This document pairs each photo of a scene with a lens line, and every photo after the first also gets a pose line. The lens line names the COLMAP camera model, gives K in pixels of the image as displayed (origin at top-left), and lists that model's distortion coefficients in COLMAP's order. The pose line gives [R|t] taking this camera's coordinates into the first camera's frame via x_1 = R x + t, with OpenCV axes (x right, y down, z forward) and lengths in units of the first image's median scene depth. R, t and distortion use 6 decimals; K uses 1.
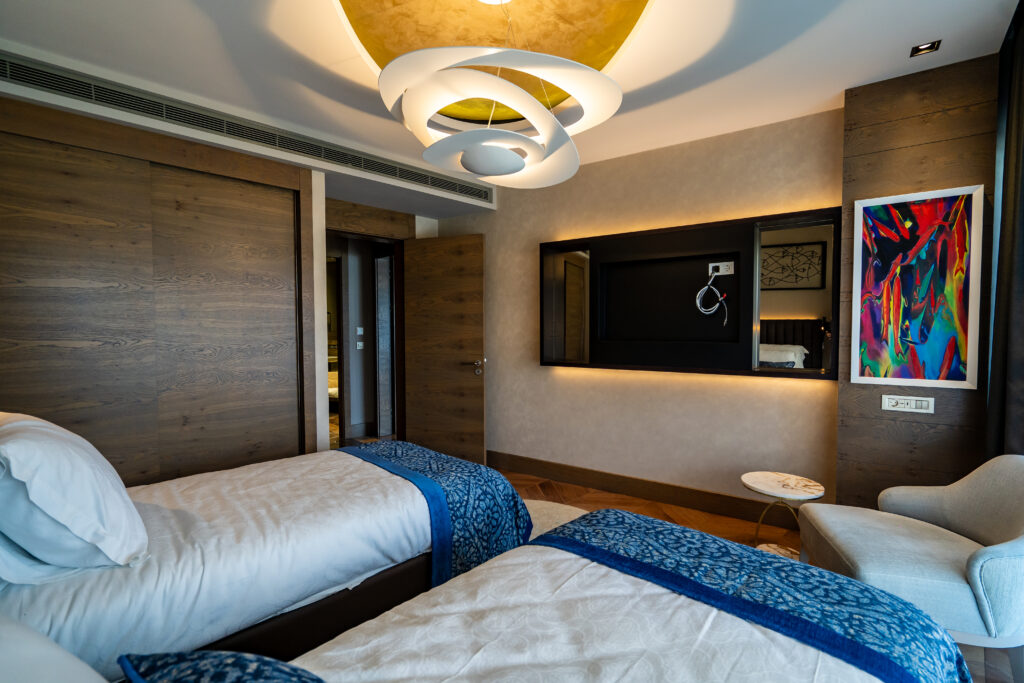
lens RADIAL K [[453.3, 0, 511.8], [0, 453.3, 344.2], [0, 0, 1]] dist [-0.000675, -0.000649]
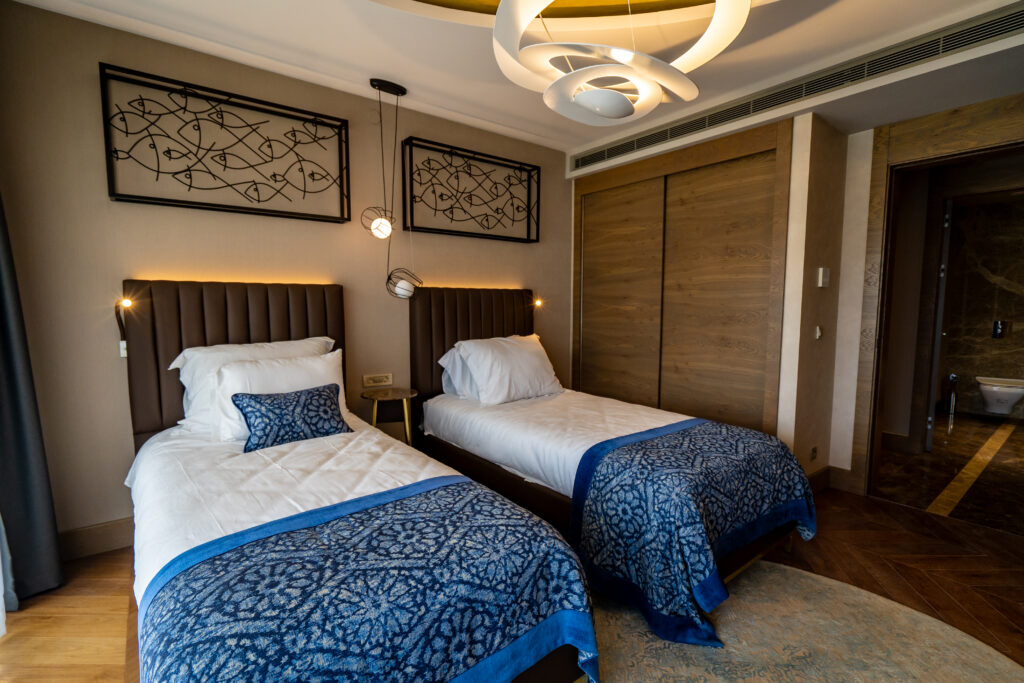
lens RADIAL K [[445.4, 0, 490.3], [0, 445.4, 342.0], [0, 0, 1]] dist [-0.009082, 0.000190]
pose [[-0.120193, 0.091013, -0.988570, 1.172130], [-0.038351, 0.994620, 0.096233, -0.024714], [0.992009, 0.049480, -0.116056, 1.217279]]
